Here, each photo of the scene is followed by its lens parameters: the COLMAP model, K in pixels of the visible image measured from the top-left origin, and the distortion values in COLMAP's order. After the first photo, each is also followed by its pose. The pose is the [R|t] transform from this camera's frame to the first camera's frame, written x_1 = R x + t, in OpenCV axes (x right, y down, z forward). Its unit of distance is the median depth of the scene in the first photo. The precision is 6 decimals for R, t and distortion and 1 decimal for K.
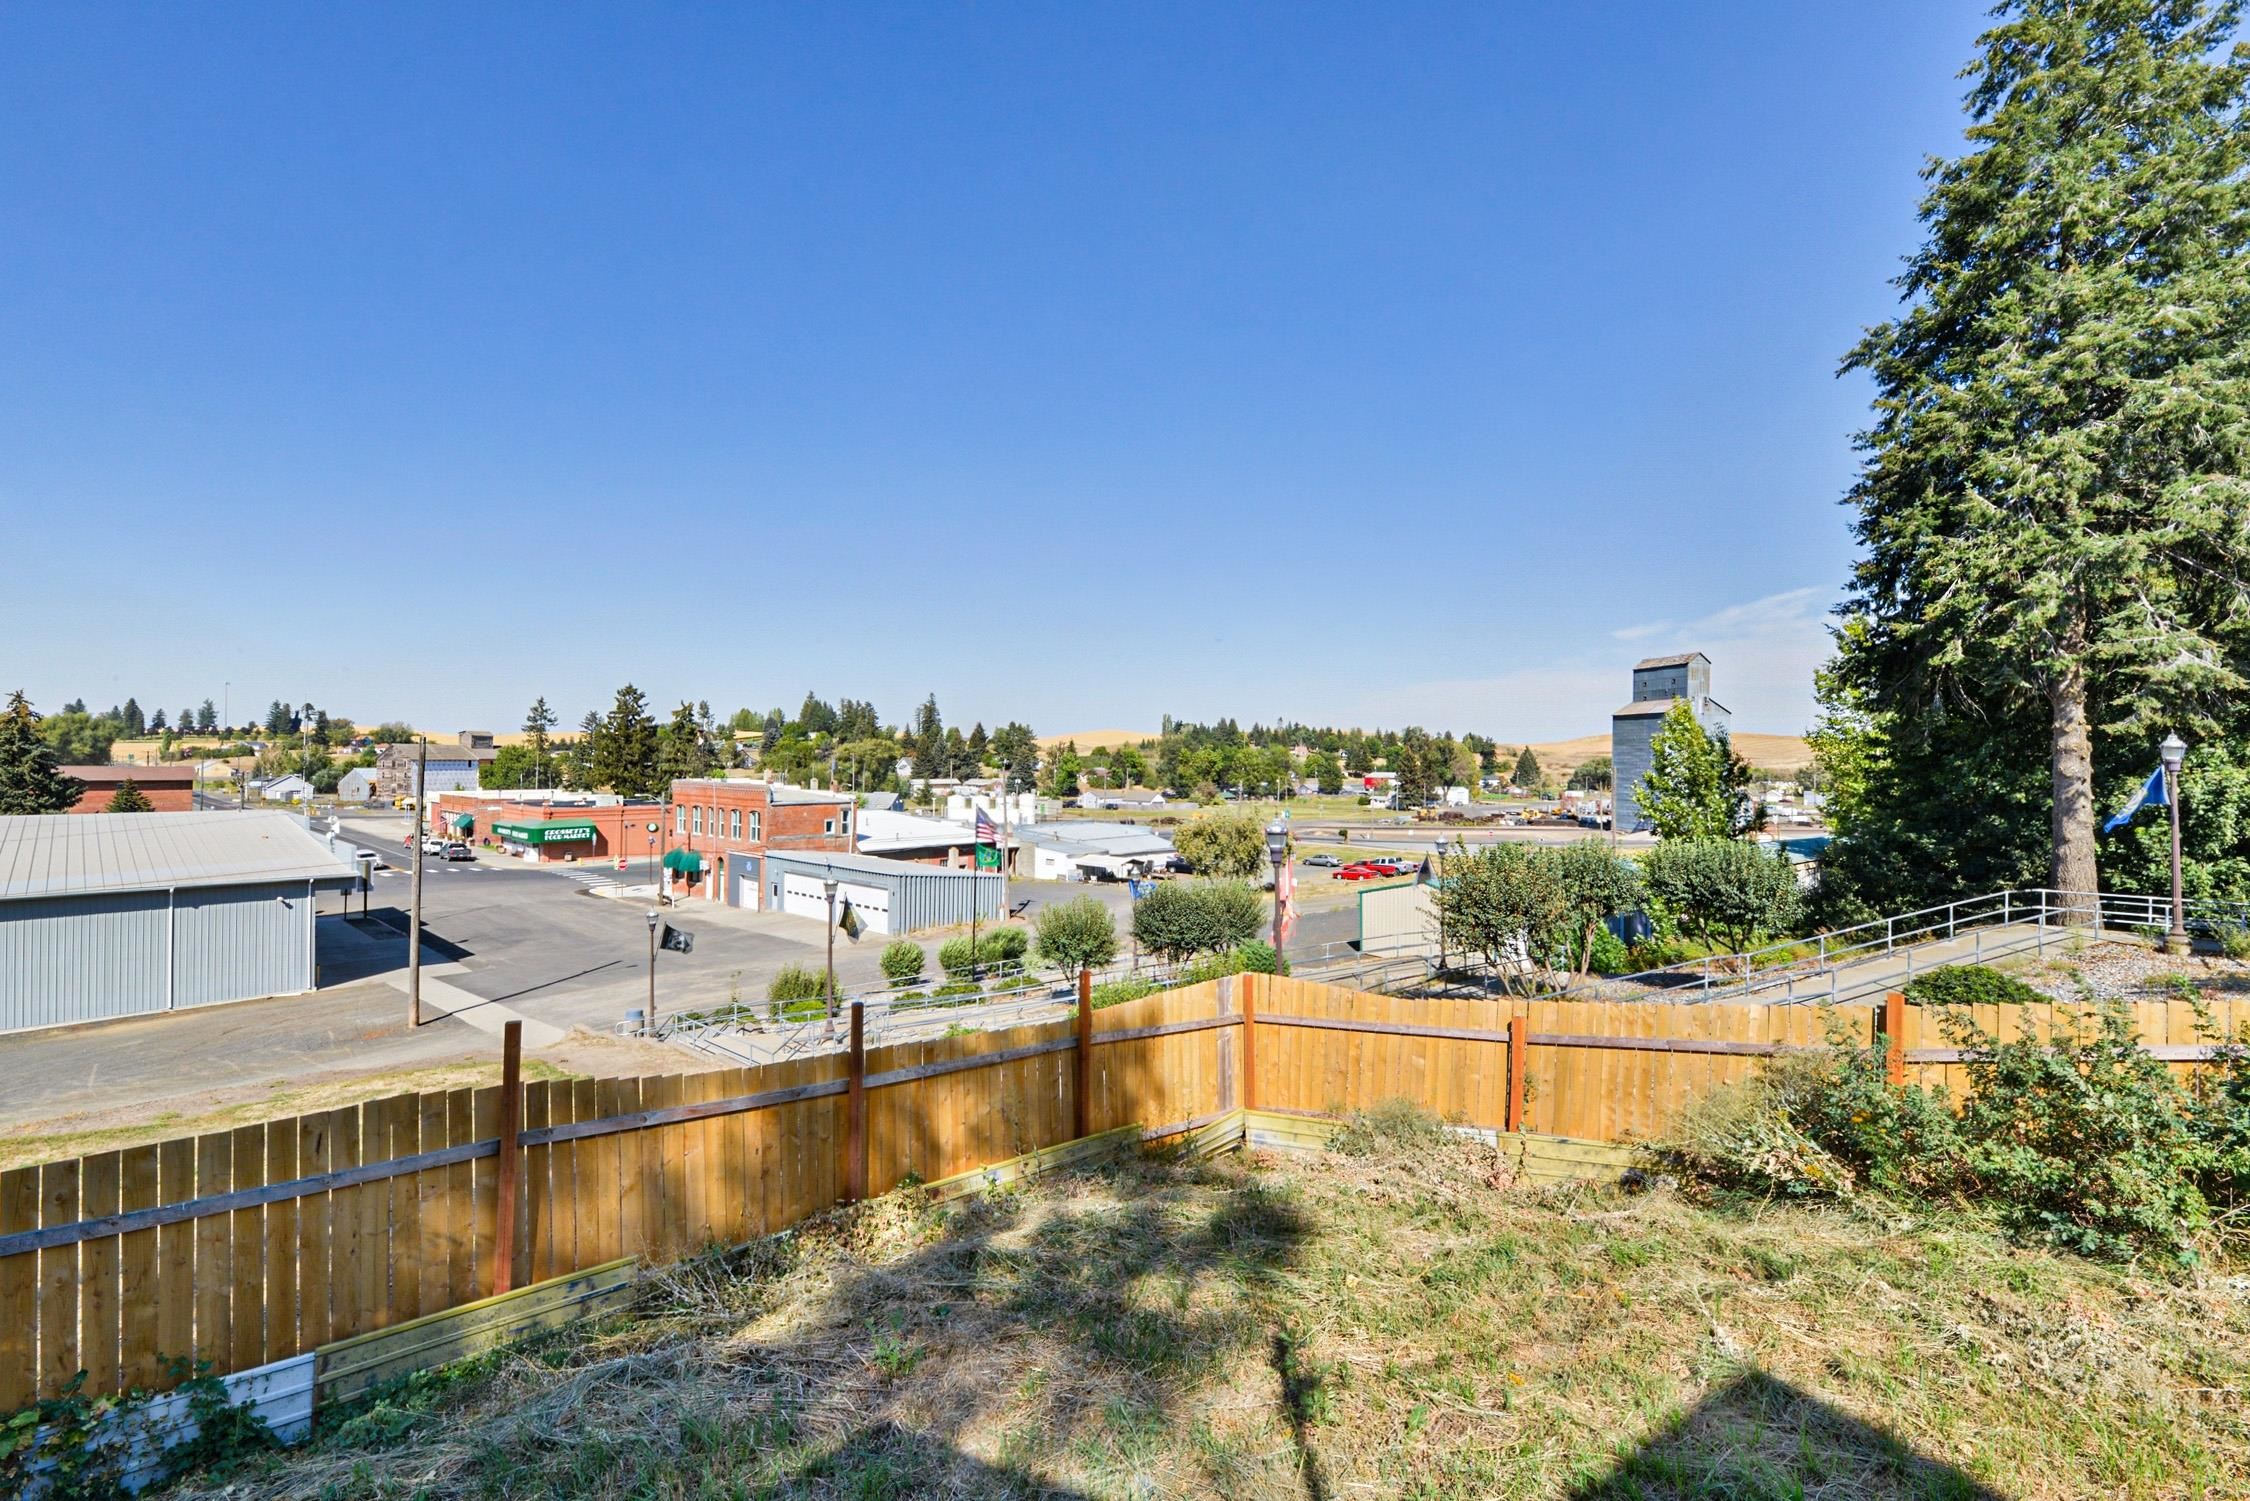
lens RADIAL K [[907.4, 0, 1118.4], [0, 907.4, 749.3], [0, 0, 1]] dist [0.000470, -0.003946]
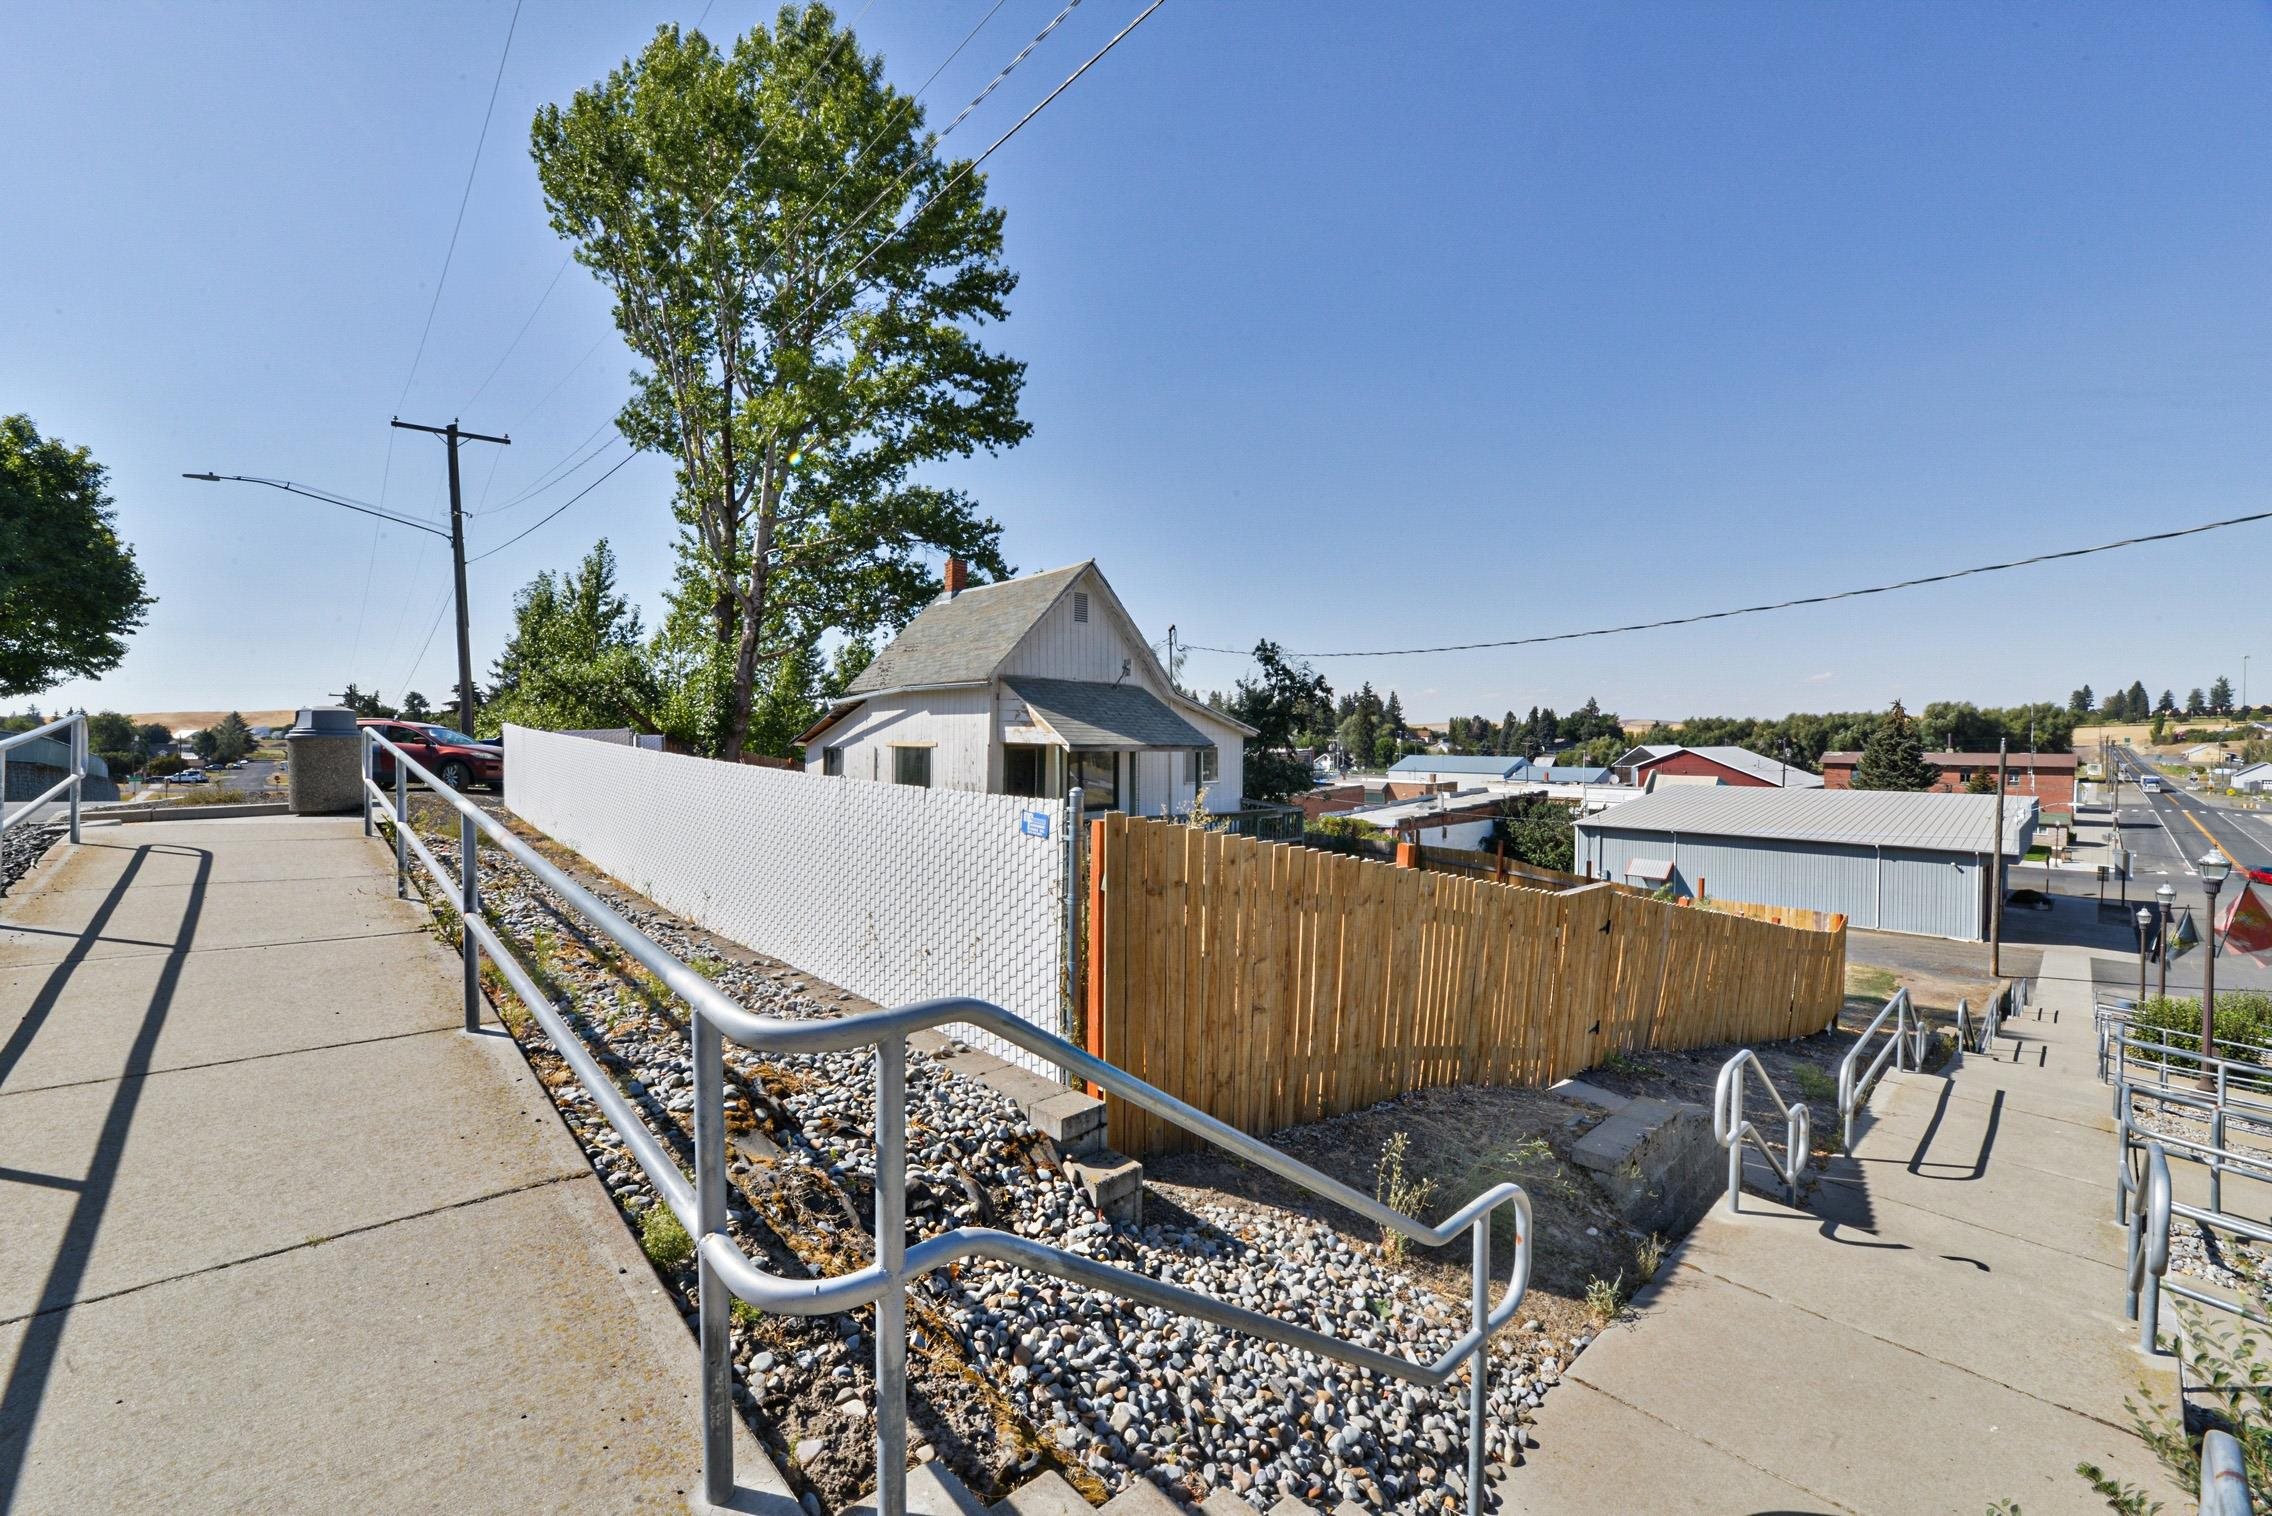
lens RADIAL K [[916.3, 0, 1129.3], [0, 916.3, 756.8], [0, 0, 1]] dist [0.000470, -0.003946]
pose [[-0.107406, 0.015208, -0.994099, 0.214044], [0.013100, 0.999818, 0.013880, -0.009347], [0.994129, -0.011532, -0.107585, -0.011380]]
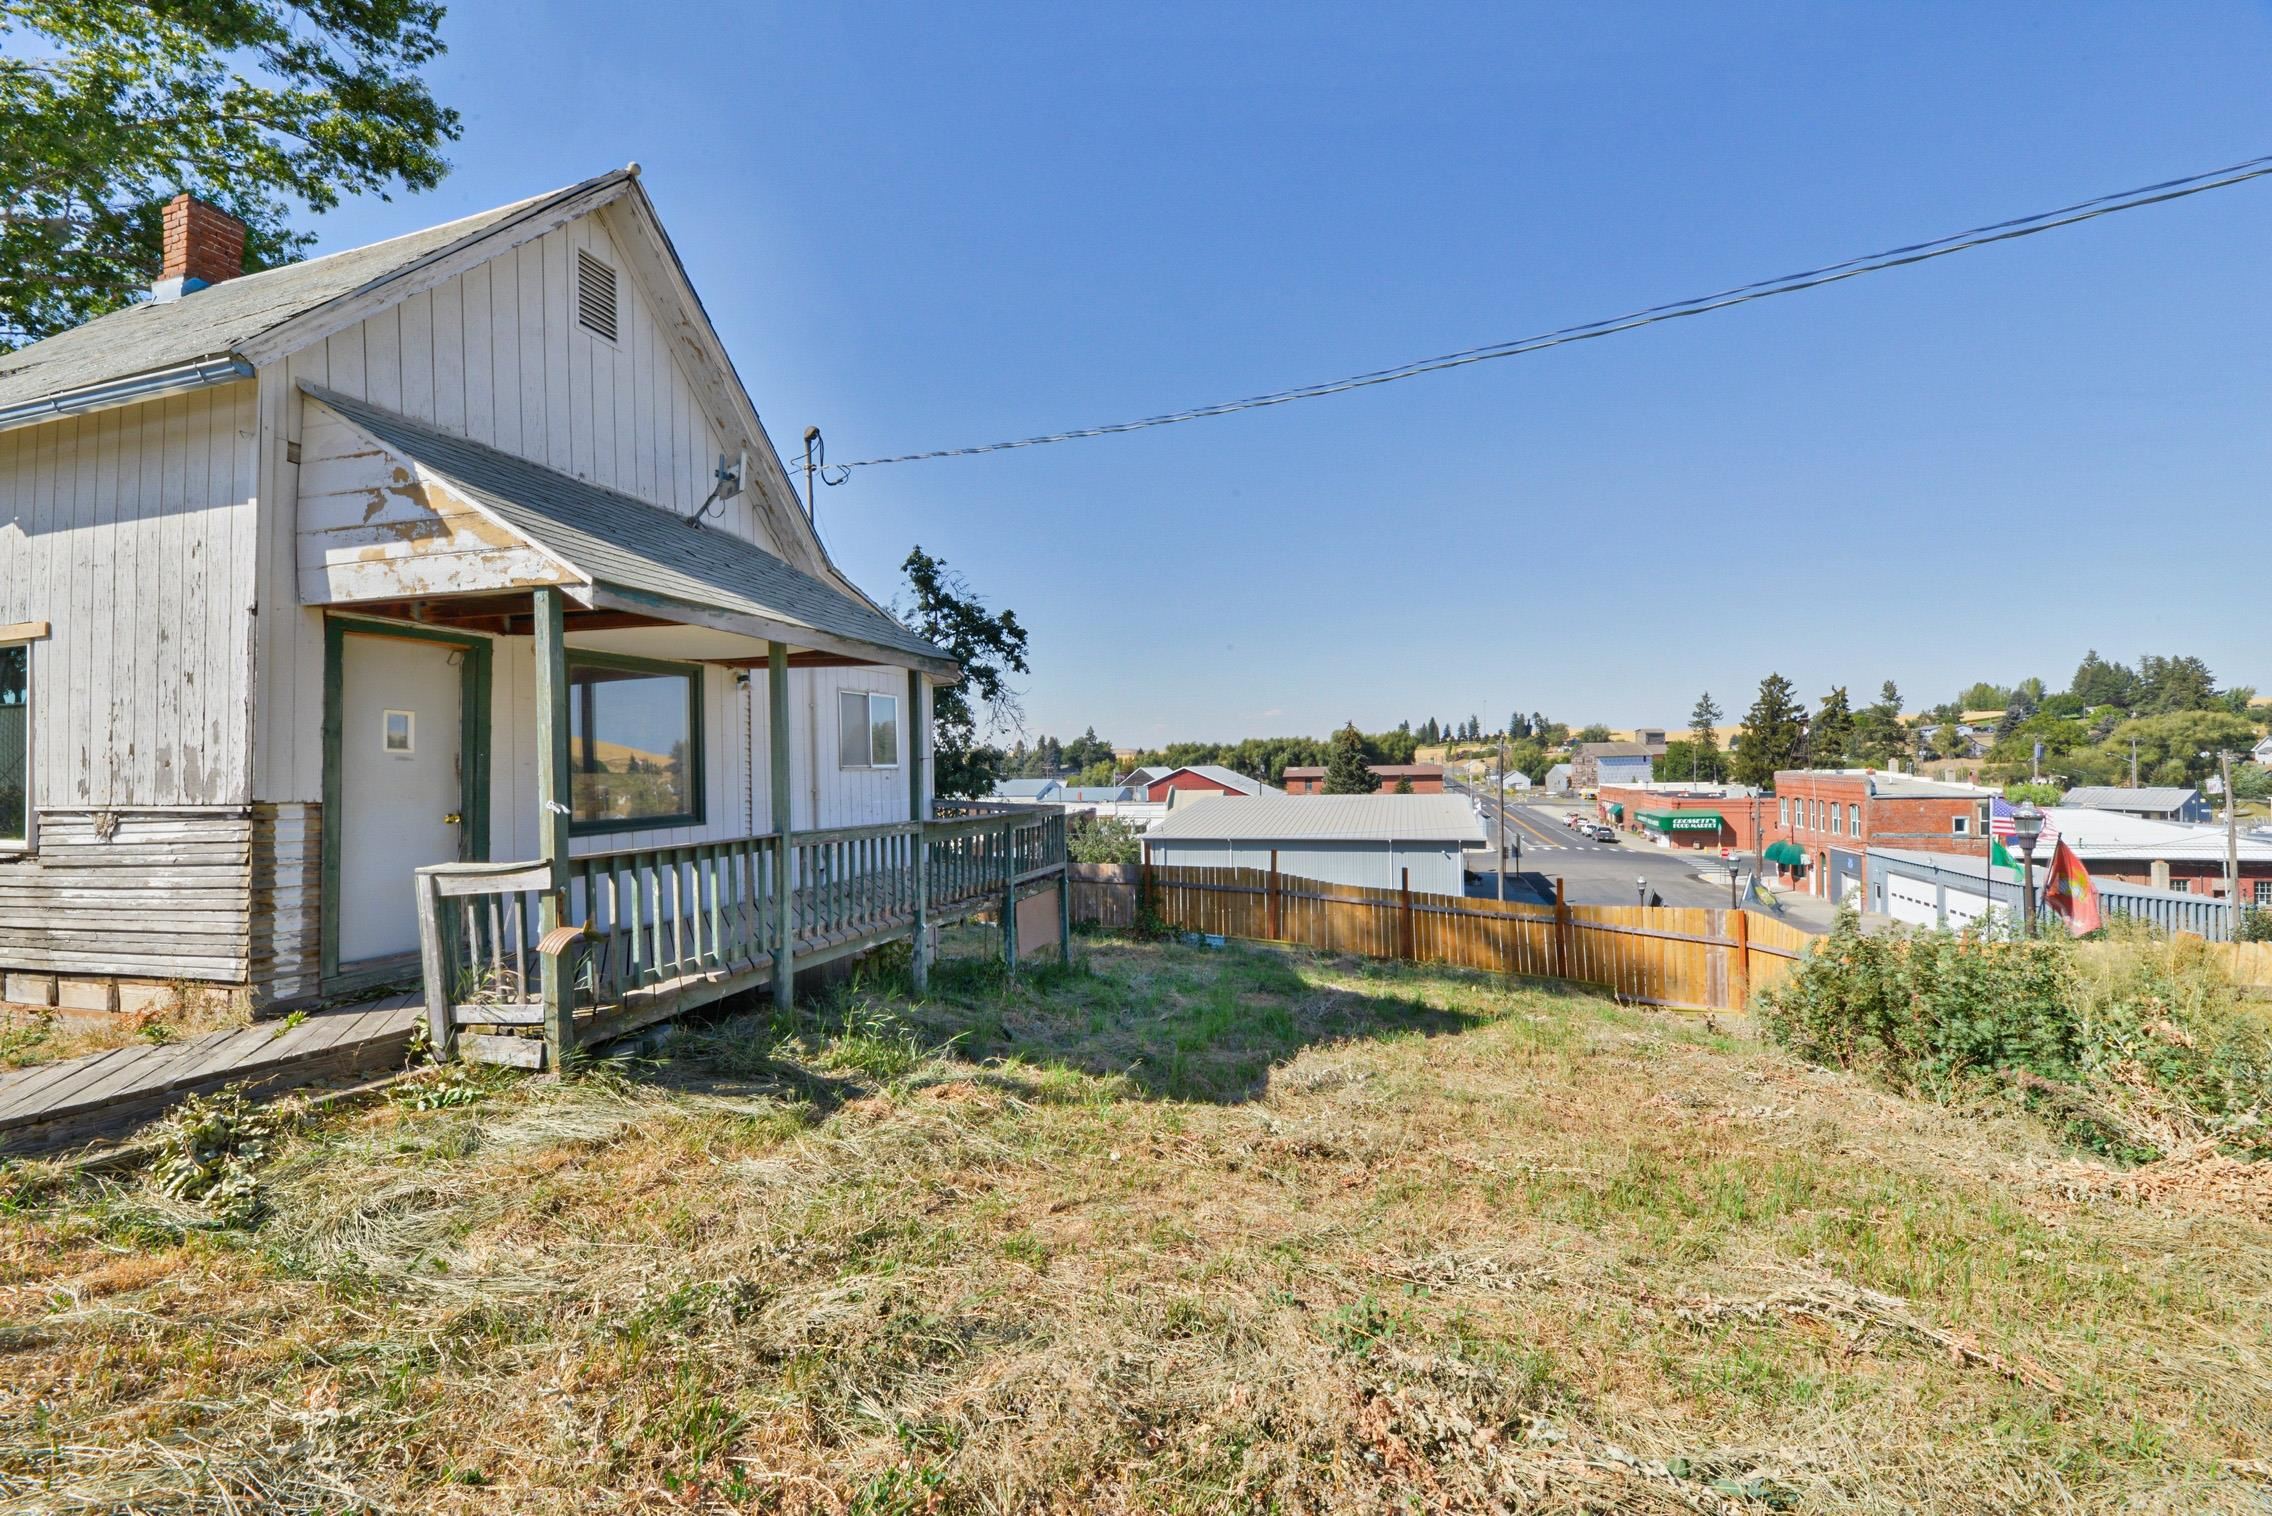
lens RADIAL K [[916.3, 0, 1129.3], [0, 916.3, 756.8], [0, 0, 1]] dist [0.000470, -0.003946]
pose [[0.403895, -0.022249, -0.914535, 0.105658], [0.035773, 0.999324, -0.008513, 0.001023], [0.914106, -0.029277, 0.404417, -0.033889]]
